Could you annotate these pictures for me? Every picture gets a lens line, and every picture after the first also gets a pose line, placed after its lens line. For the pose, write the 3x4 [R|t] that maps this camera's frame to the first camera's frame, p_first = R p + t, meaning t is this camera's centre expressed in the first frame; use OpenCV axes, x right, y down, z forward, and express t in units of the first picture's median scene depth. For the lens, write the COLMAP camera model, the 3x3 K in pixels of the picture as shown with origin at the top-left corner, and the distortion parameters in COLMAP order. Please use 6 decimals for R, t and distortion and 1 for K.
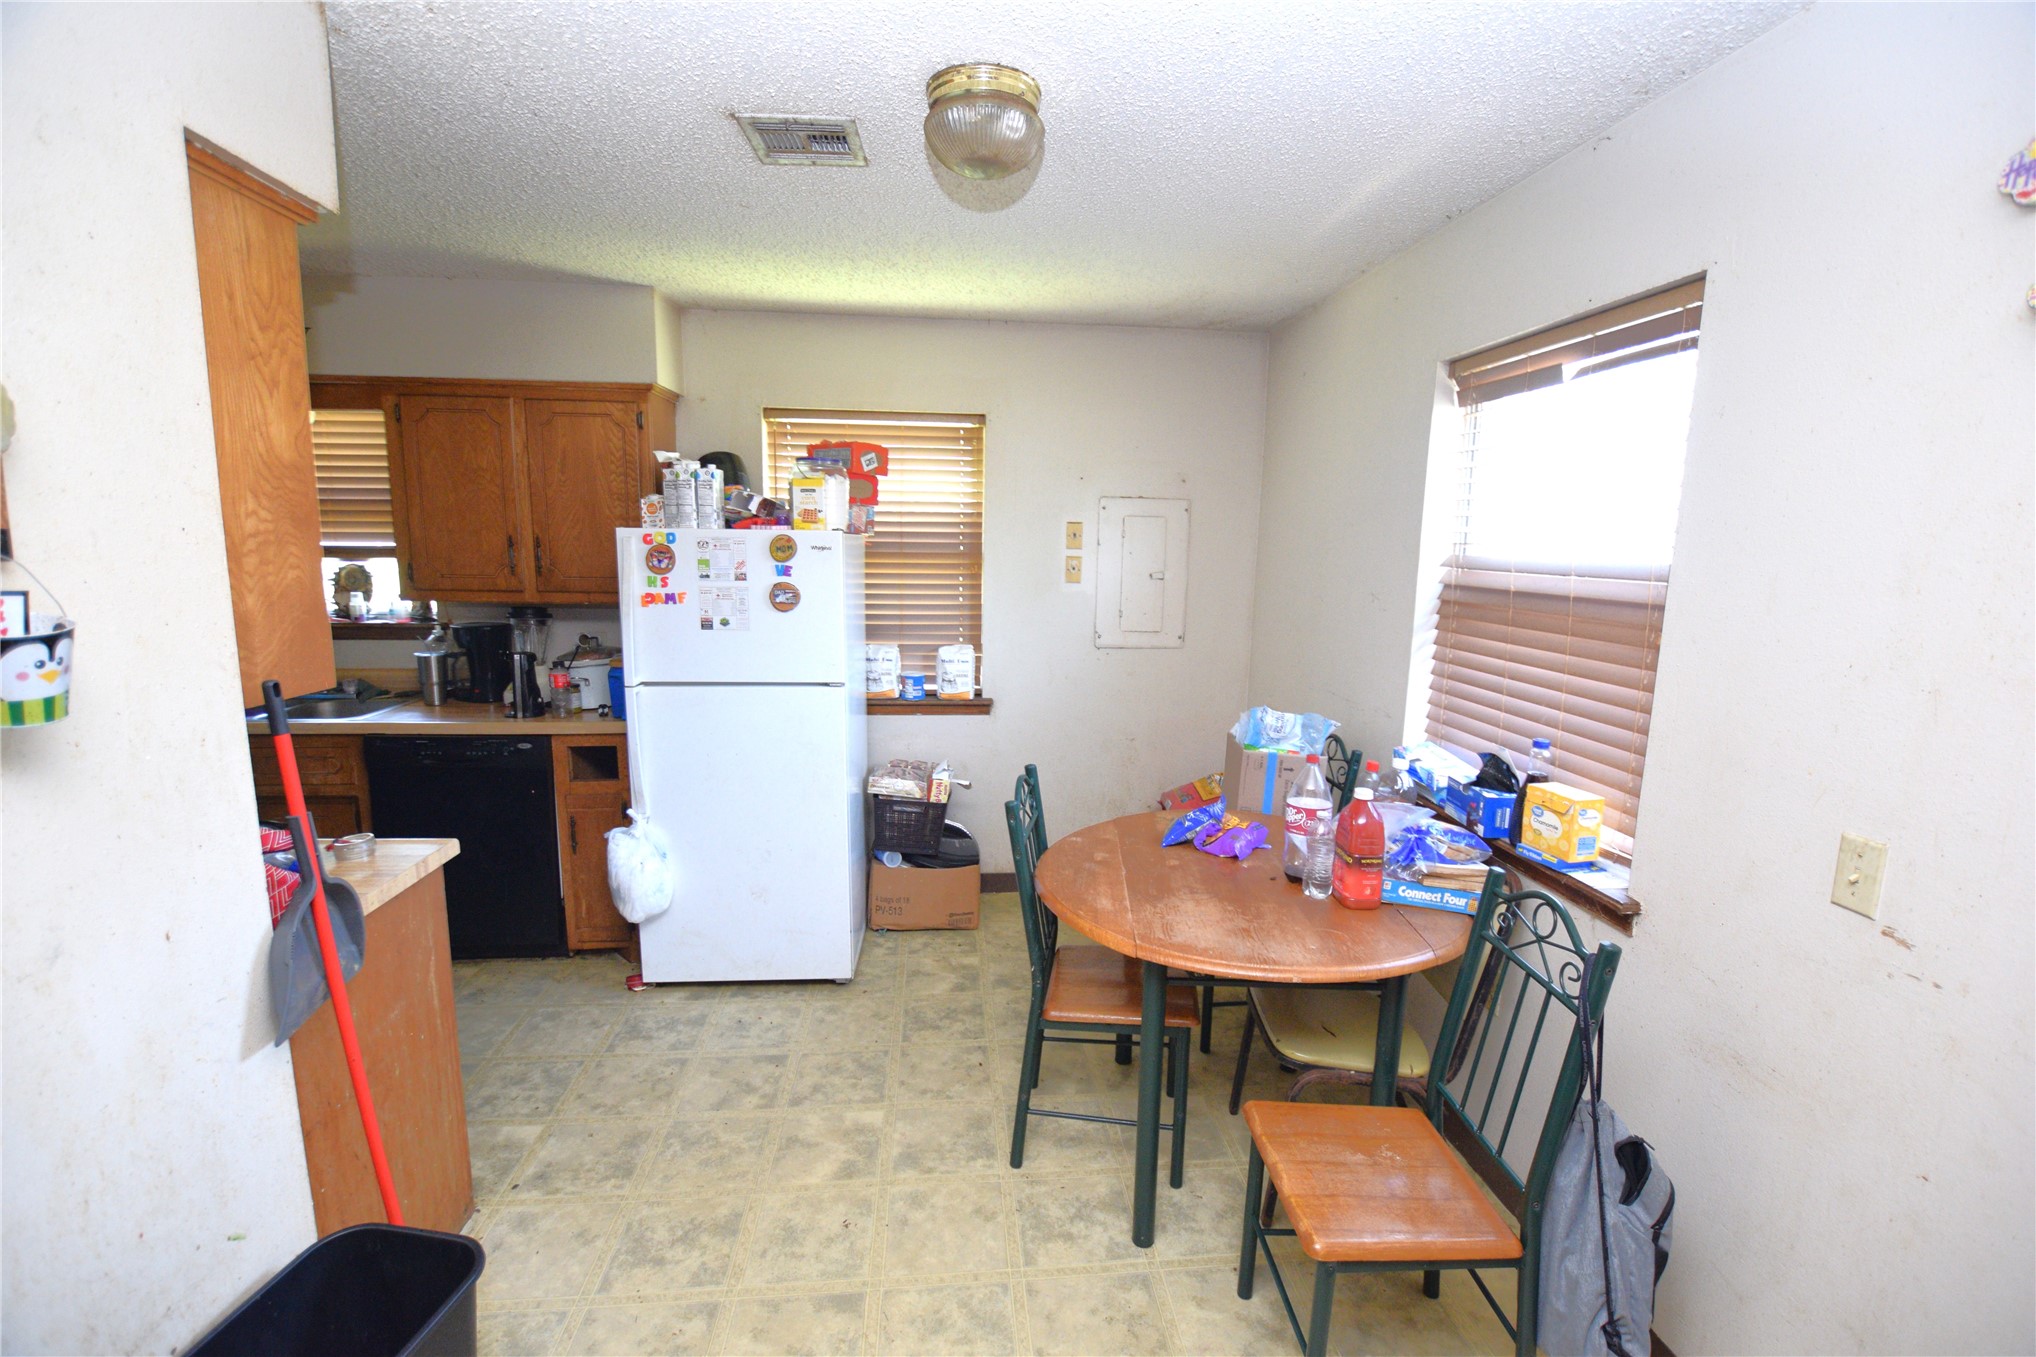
lens RADIAL K [[897.2, 0, 1032.3], [0, 897.2, 686.6], [0, 0, 1]] dist [-0.034296, 0.007419]
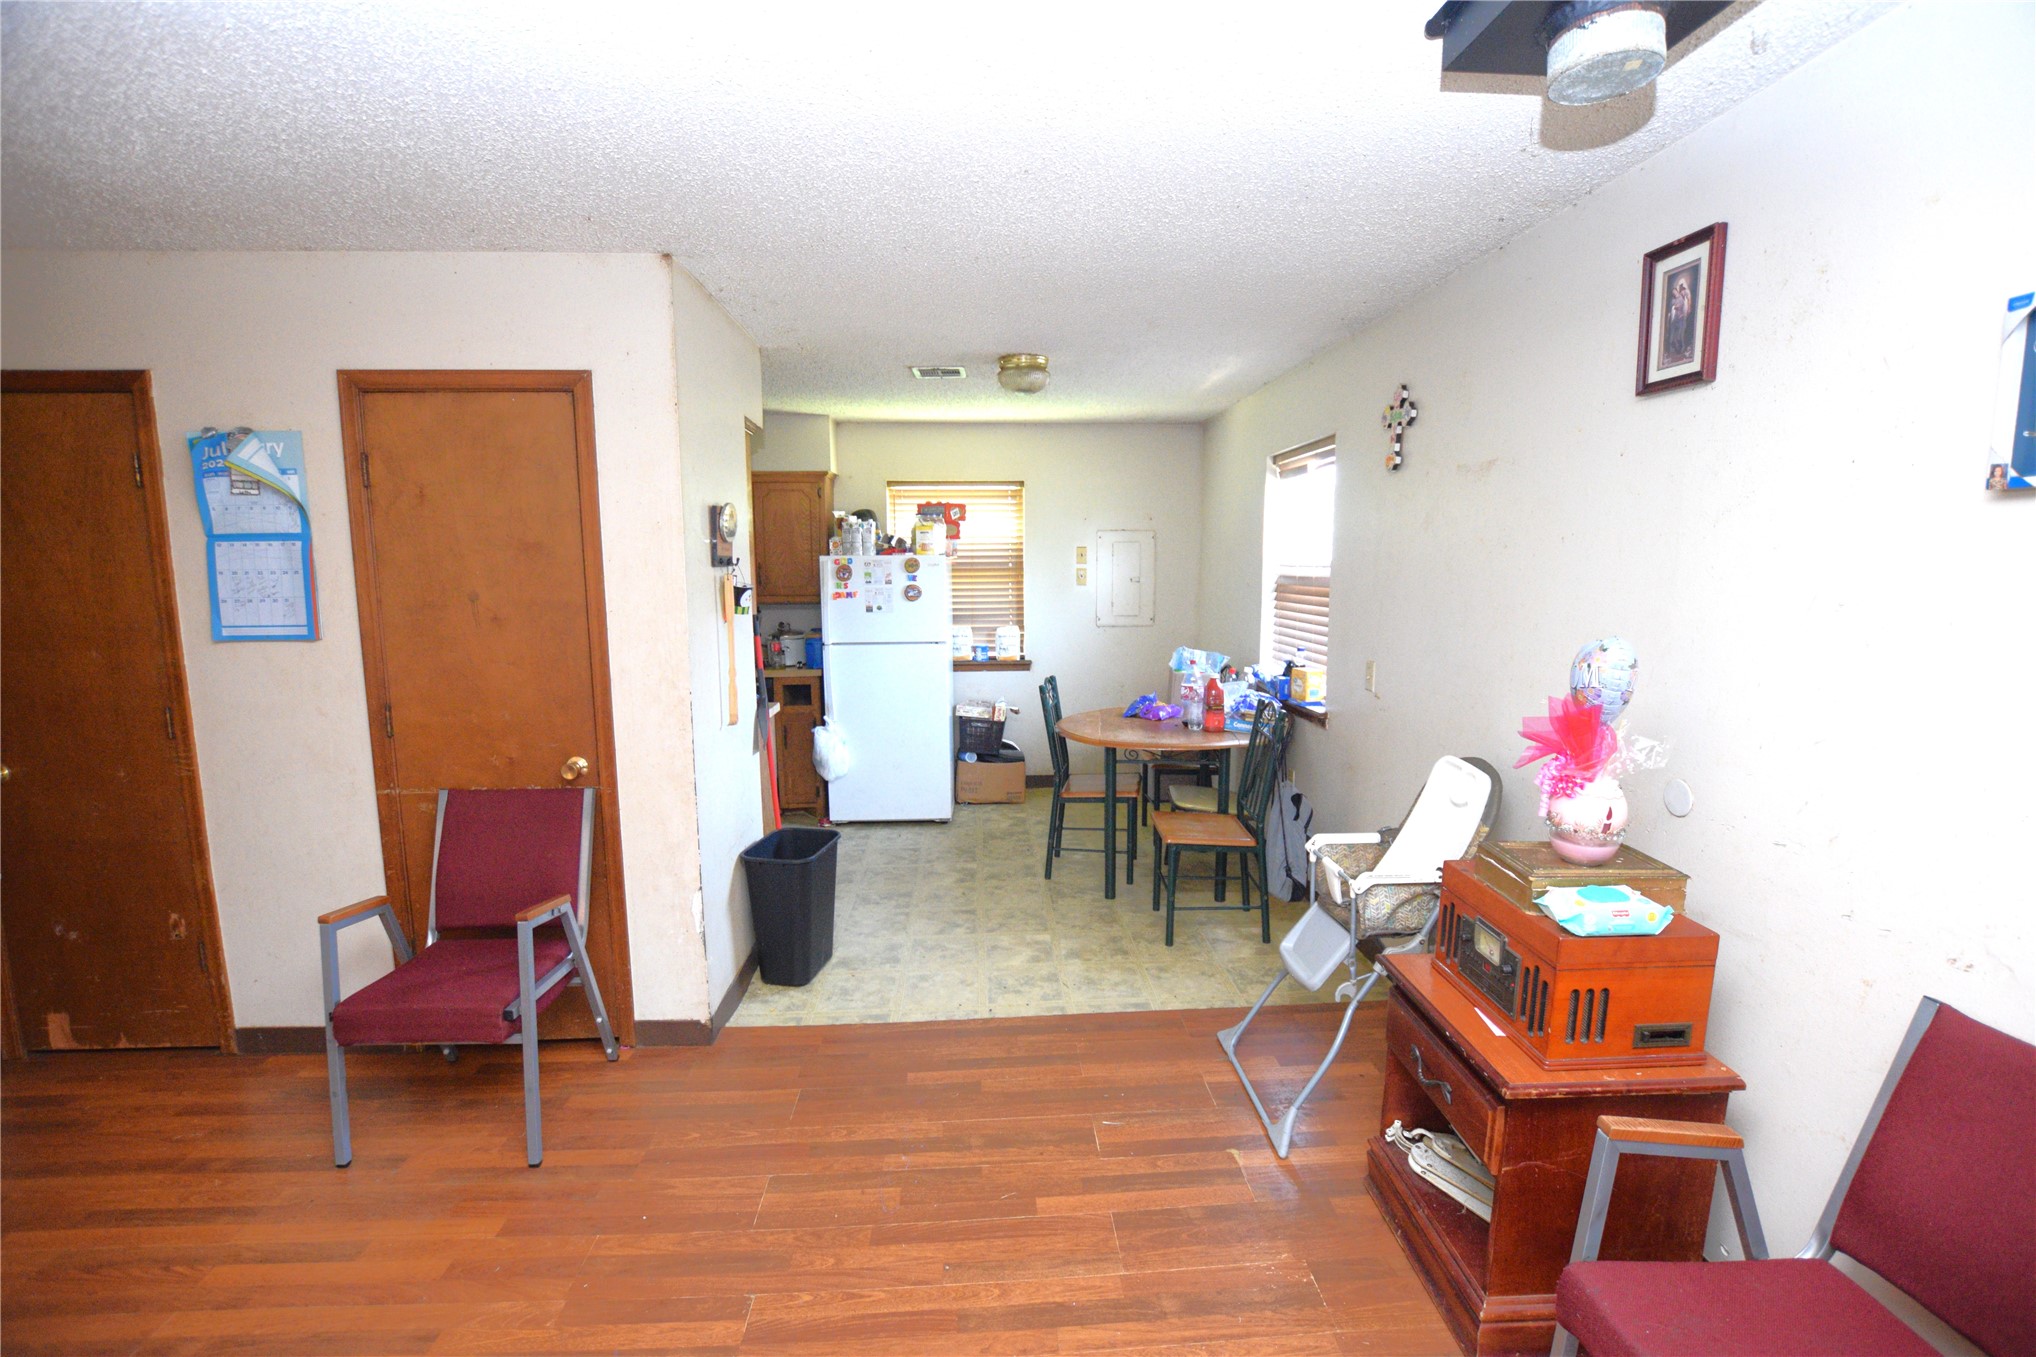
lens RADIAL K [[897.2, 0, 1032.3], [0, 897.2, 686.6], [0, 0, 1]] dist [-0.034296, 0.007419]
pose [[0.998956, -0.017853, -0.042054, 0.026526], [0.016705, 0.999482, -0.027498, 0.123919], [0.042523, 0.026767, 0.998737, -0.678823]]
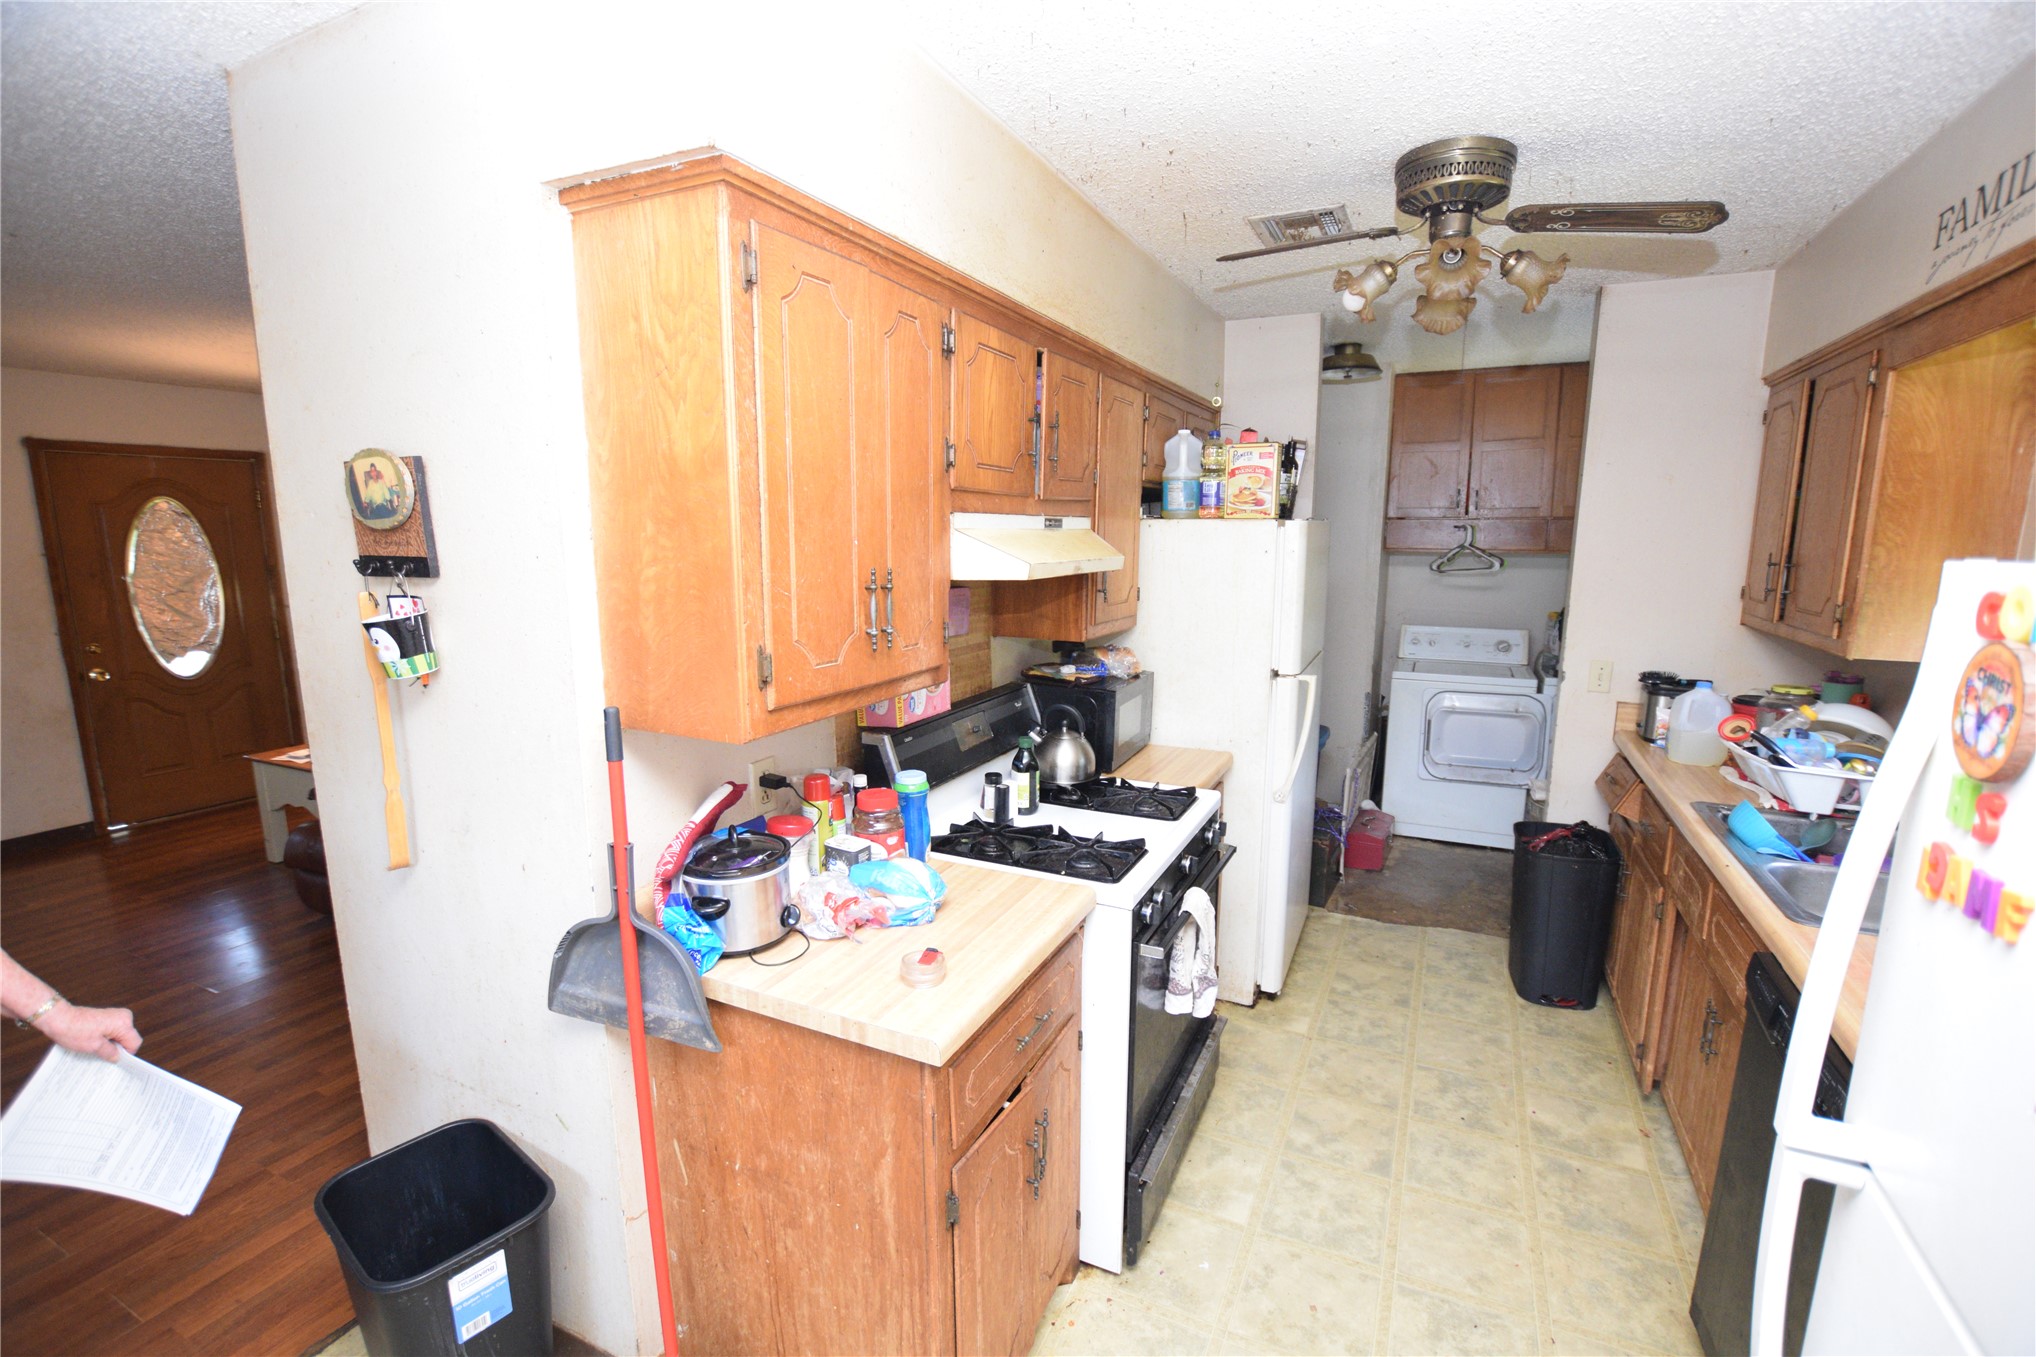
lens RADIAL K [[897.2, 0, 1032.3], [0, 897.2, 686.6], [0, 0, 1]] dist [-0.034296, 0.007419]
pose [[-0.518751, 0.127080, -0.845428, -0.109831], [-0.148574, 0.960443, 0.235533, -0.145495], [0.841916, 0.247792, -0.479350, 0.803774]]
